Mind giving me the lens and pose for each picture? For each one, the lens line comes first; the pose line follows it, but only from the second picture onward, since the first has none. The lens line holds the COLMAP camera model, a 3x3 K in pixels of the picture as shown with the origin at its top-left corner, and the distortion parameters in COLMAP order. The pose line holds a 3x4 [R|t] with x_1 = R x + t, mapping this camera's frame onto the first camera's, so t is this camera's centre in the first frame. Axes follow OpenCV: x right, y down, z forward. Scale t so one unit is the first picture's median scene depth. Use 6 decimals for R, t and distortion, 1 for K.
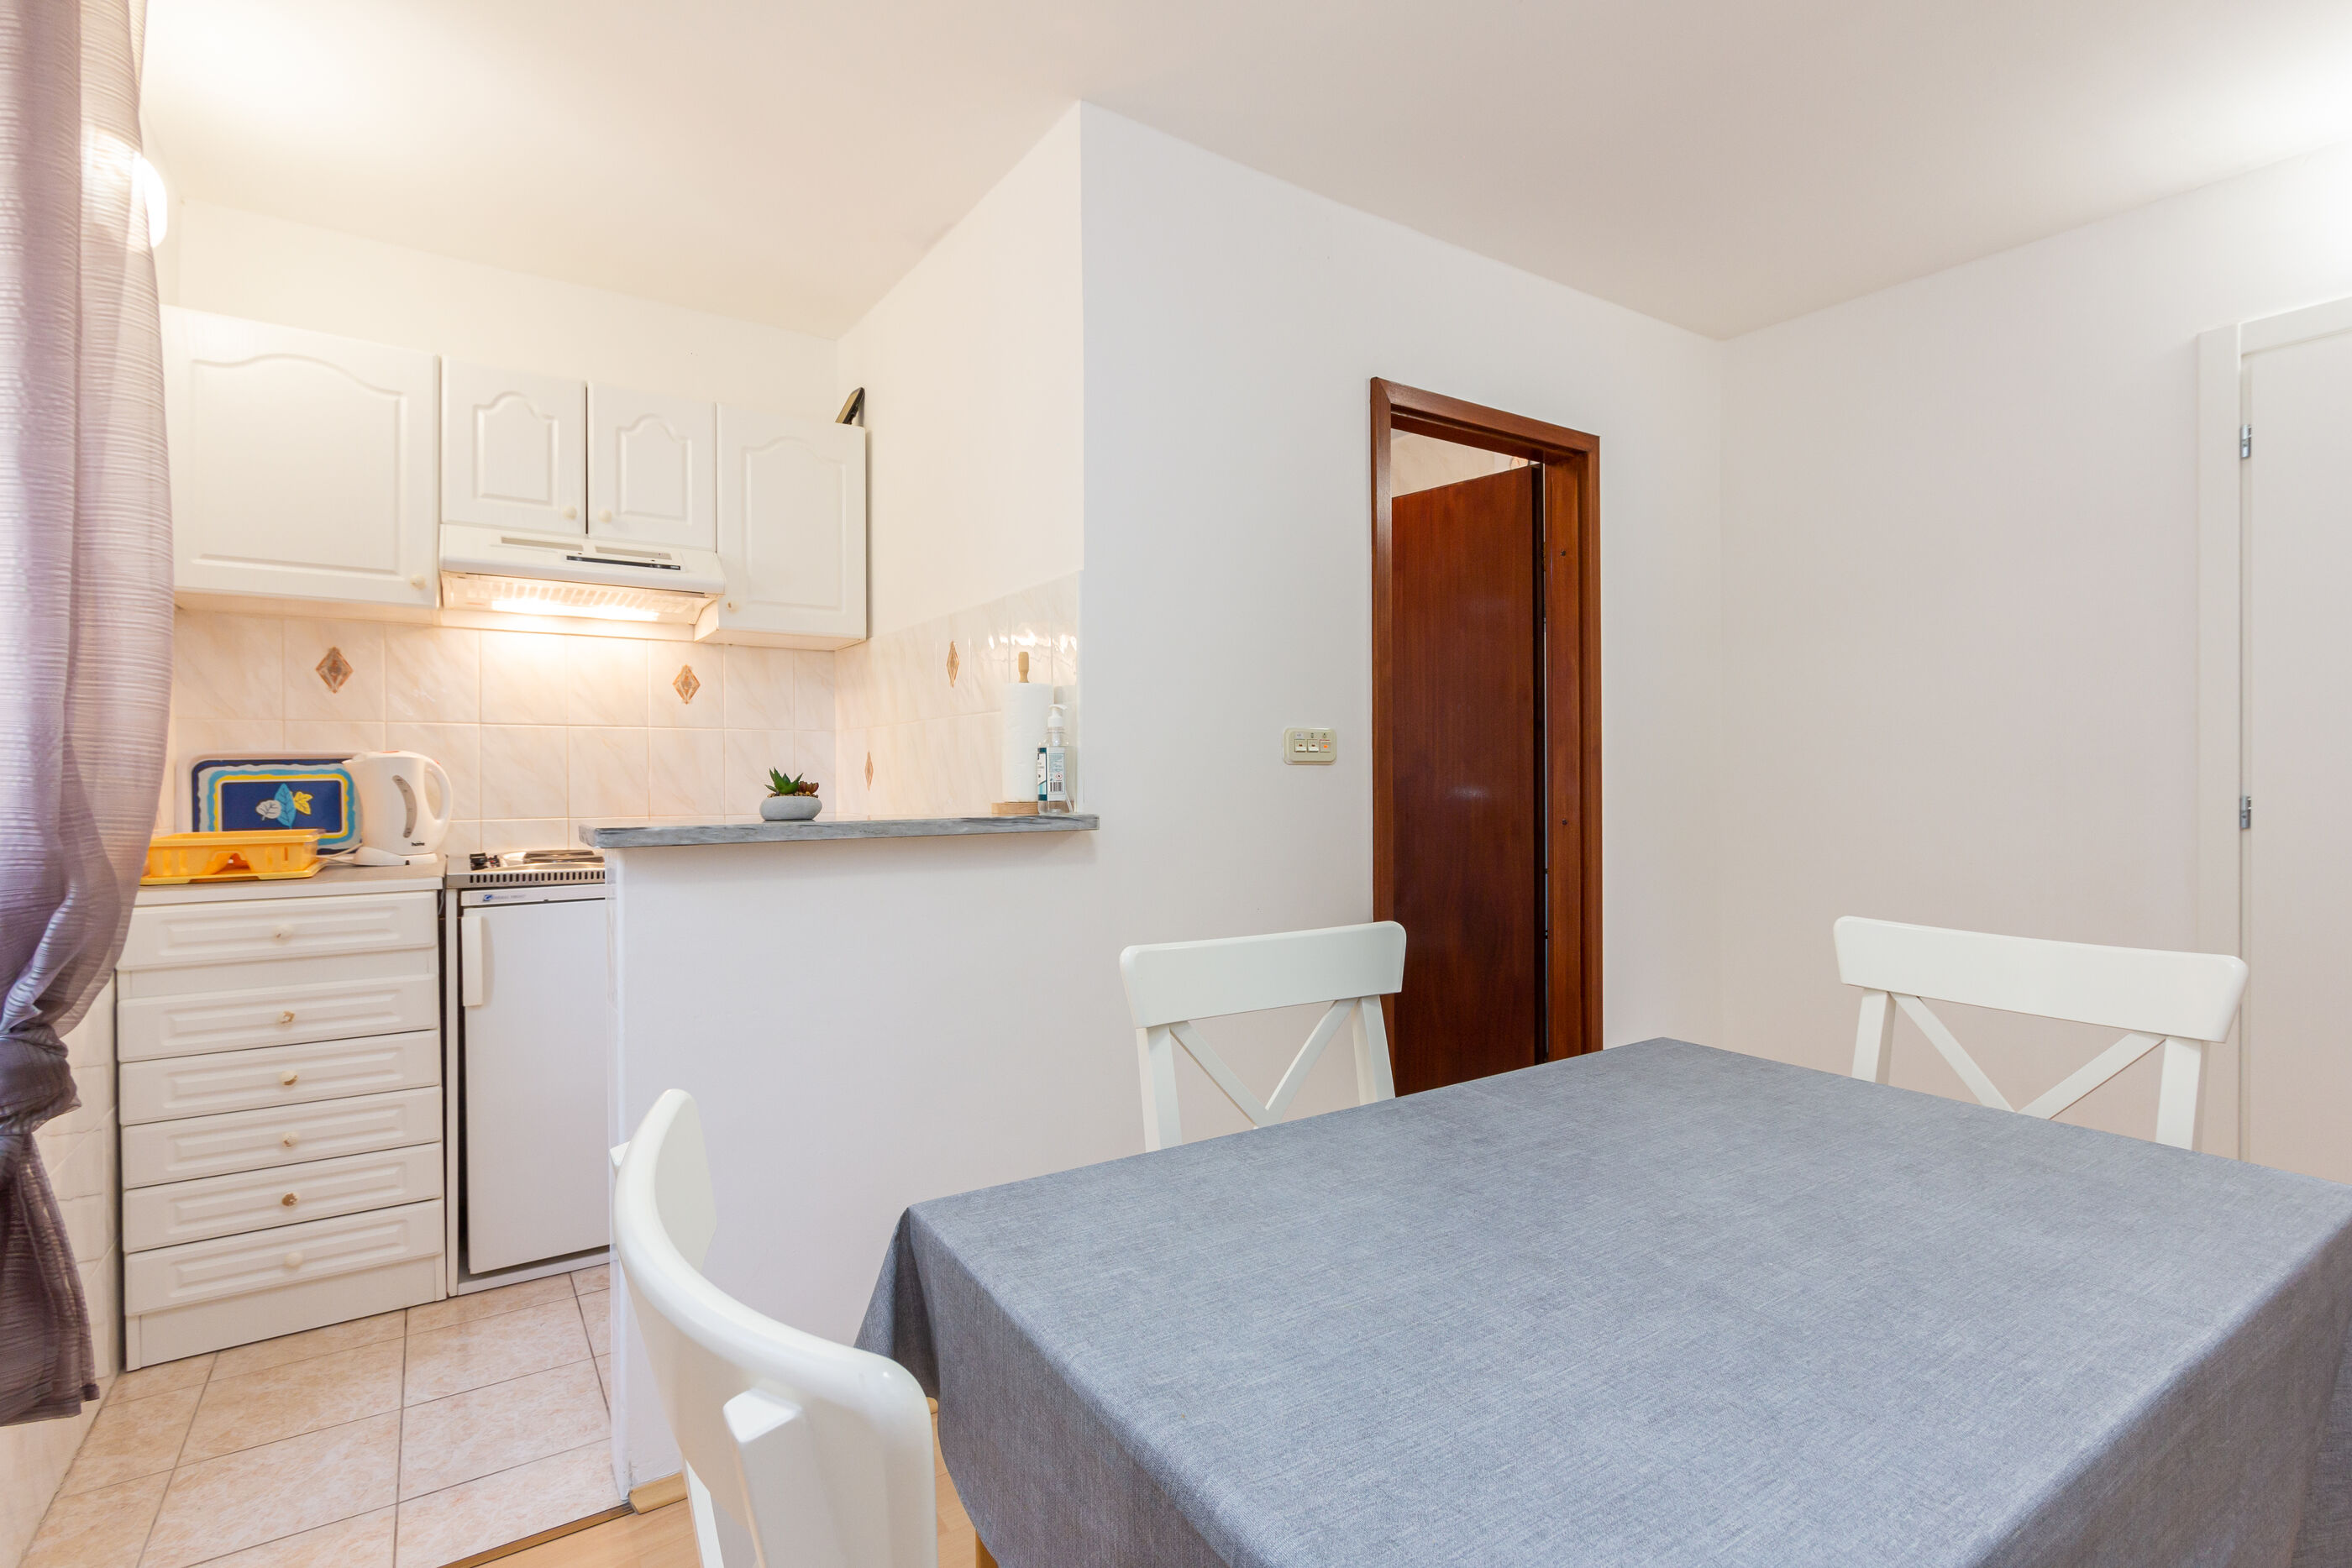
lens RADIAL K [[1081.6, 0, 1153.7], [0, 1081.6, 782.2], [0, 0, 1]] dist [0.005058, 0.000087]
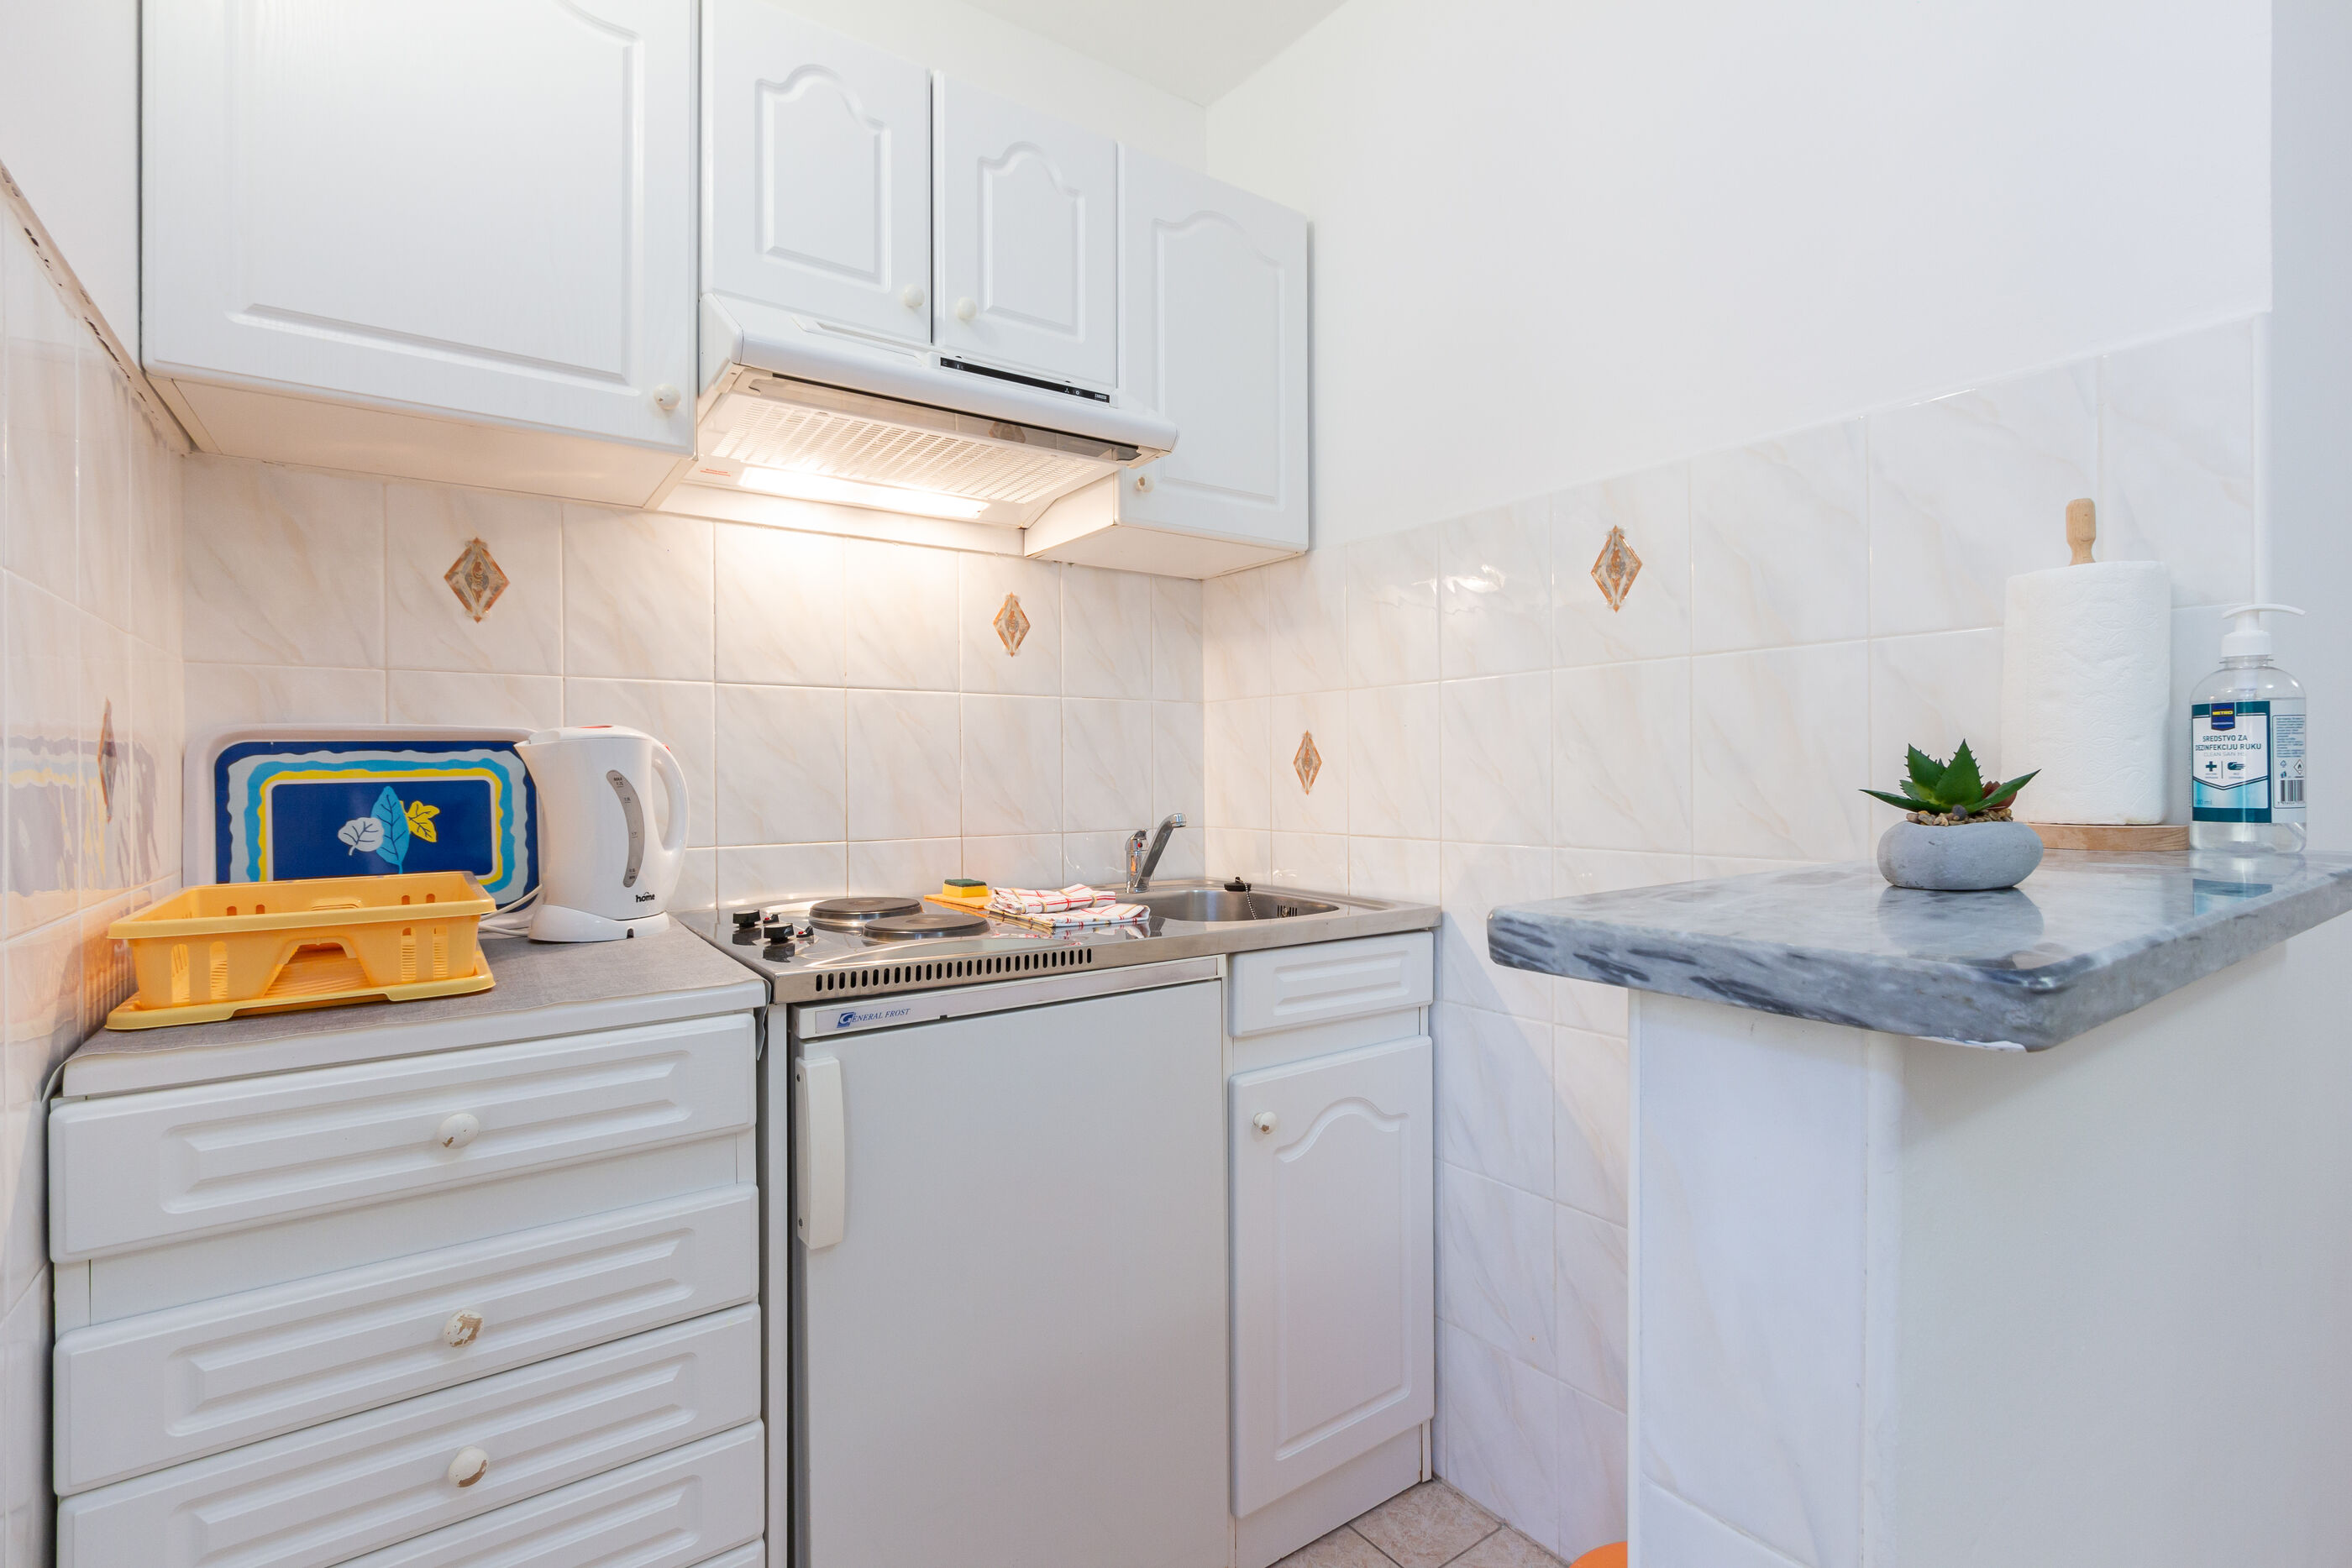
lens RADIAL K [[1081.6, 0, 1193.8], [0, 1081.6, 768.8], [0, 0, 1]] dist [0.005058, 0.000087]
pose [[0.999305, -0.003257, 0.037136, -0.432327], [0.003588, 0.999954, -0.008844, -0.001234], [-0.037105, 0.008971, 0.999271, 0.458657]]
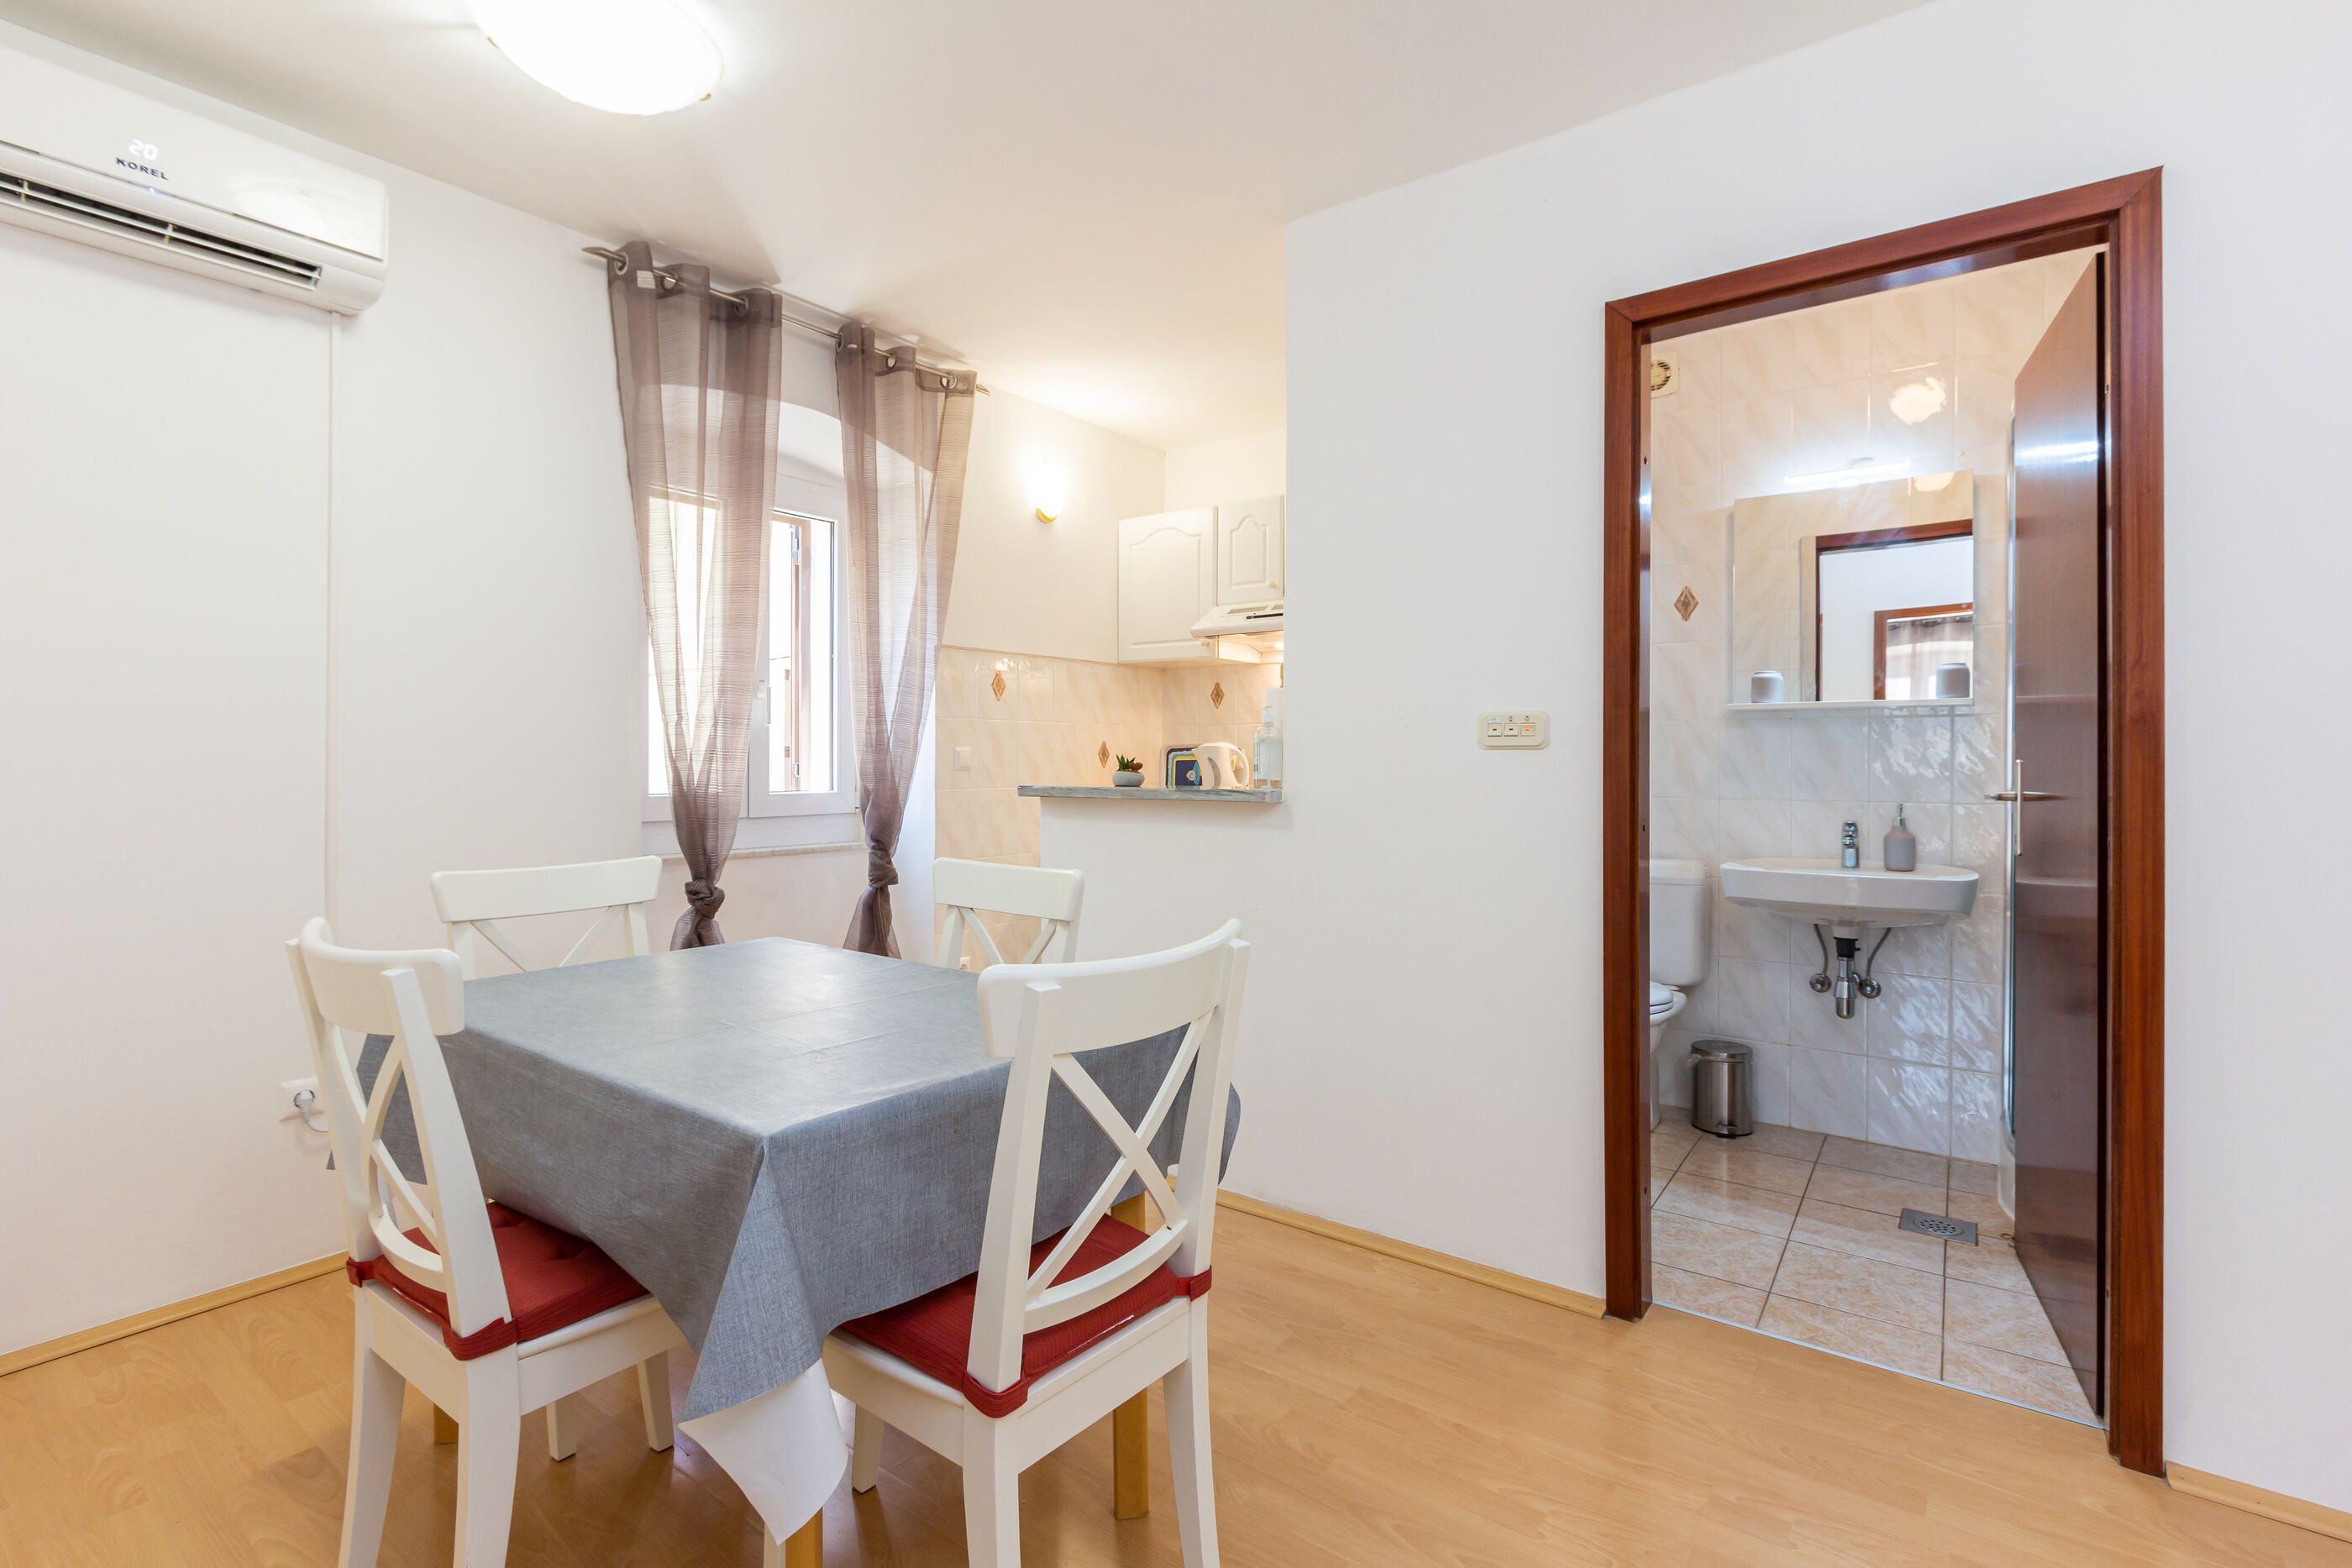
lens RADIAL K [[1081.6, 0, 1178.4], [0, 1081.6, 764.7], [0, 0, 1]] dist [0.005058, 0.000087]
pose [[0.348780, 0.009365, -0.937158, 0.870306], [-0.005860, 0.999952, 0.007811, -0.007178], [0.937186, 0.002767, 0.348819, 0.361201]]
